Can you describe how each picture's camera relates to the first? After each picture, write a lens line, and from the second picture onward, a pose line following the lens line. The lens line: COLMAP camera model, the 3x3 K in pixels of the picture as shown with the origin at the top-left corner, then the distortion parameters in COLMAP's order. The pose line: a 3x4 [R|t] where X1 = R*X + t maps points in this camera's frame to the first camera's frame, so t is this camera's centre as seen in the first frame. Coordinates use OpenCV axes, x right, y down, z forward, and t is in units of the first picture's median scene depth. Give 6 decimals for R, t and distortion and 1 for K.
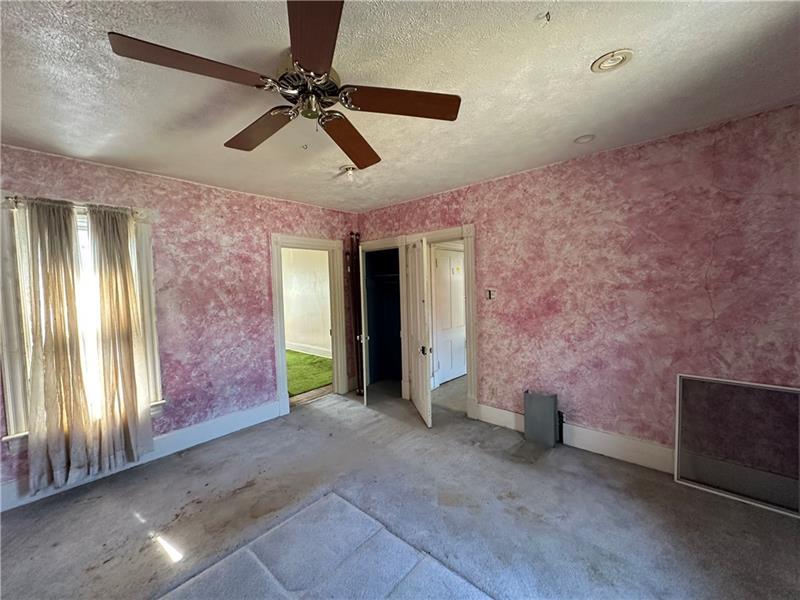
lens RADIAL K [[319.7, 0, 401.4], [0, 319.7, 300.1], [0, 0, 1]] dist [-0.005146, 0.000982]
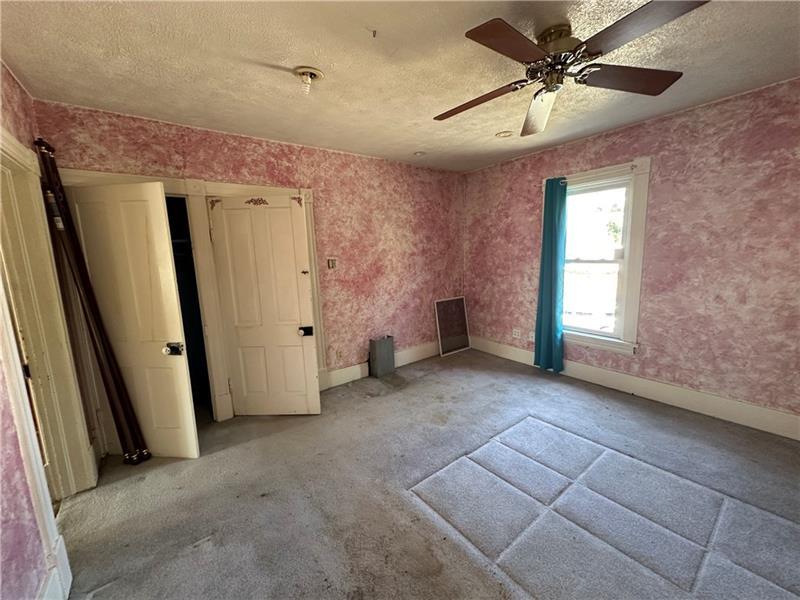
lens RADIAL K [[319.7, 0, 401.5], [0, 319.7, 298.5], [0, 0, 1]] dist [-0.005146, 0.000982]
pose [[0.196449, -0.123802, 0.972667, -0.761322], [0.079191, 0.990760, 0.110111, -0.002110], [-0.977311, 0.055395, 0.204438, 0.626506]]
